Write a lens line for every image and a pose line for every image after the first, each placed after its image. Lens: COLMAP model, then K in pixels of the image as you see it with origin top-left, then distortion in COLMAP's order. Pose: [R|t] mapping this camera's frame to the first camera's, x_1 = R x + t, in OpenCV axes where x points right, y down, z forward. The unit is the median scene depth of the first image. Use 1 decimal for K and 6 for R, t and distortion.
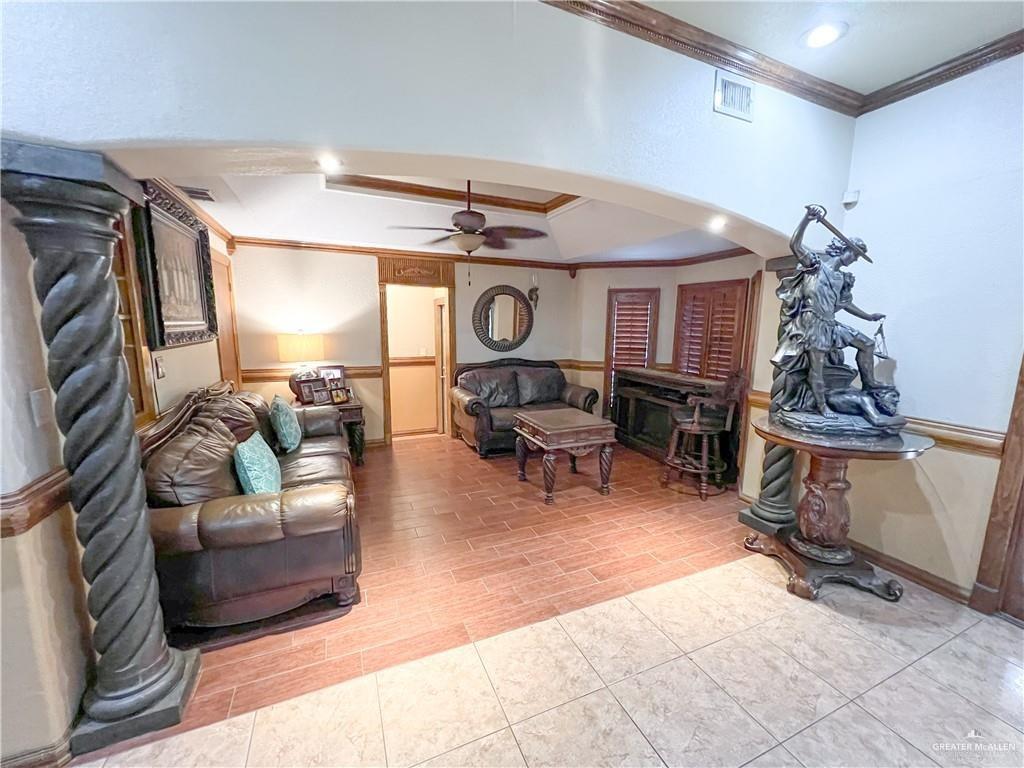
lens RADIAL K [[409.5, 0, 512.8], [0, 409.5, 385.8], [0, 0, 1]] dist [-0.003907, 0.001047]
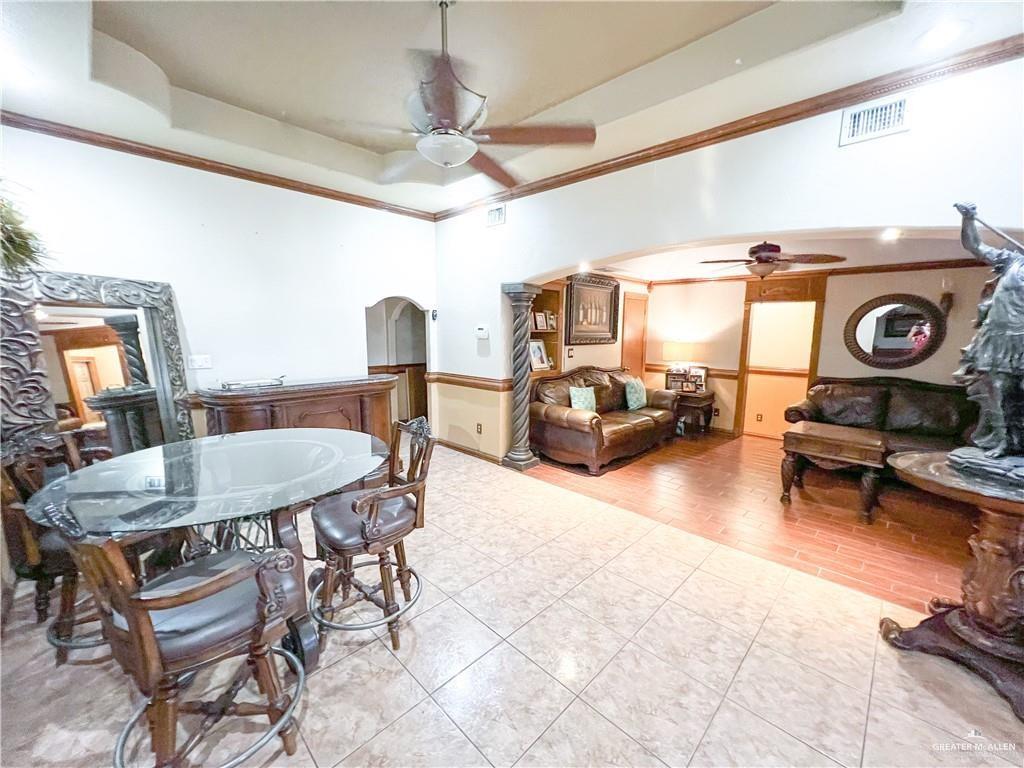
lens RADIAL K [[411.2, 0, 513.4], [0, 411.2, 383.7], [0, 0, 1]] dist [-0.000961, -0.000020]
pose [[0.377154, 0.115020, -0.918981, 0.629112], [-0.149525, 0.986803, 0.062143, 0.015720], [0.914001, 0.113973, 0.389375, -0.089844]]
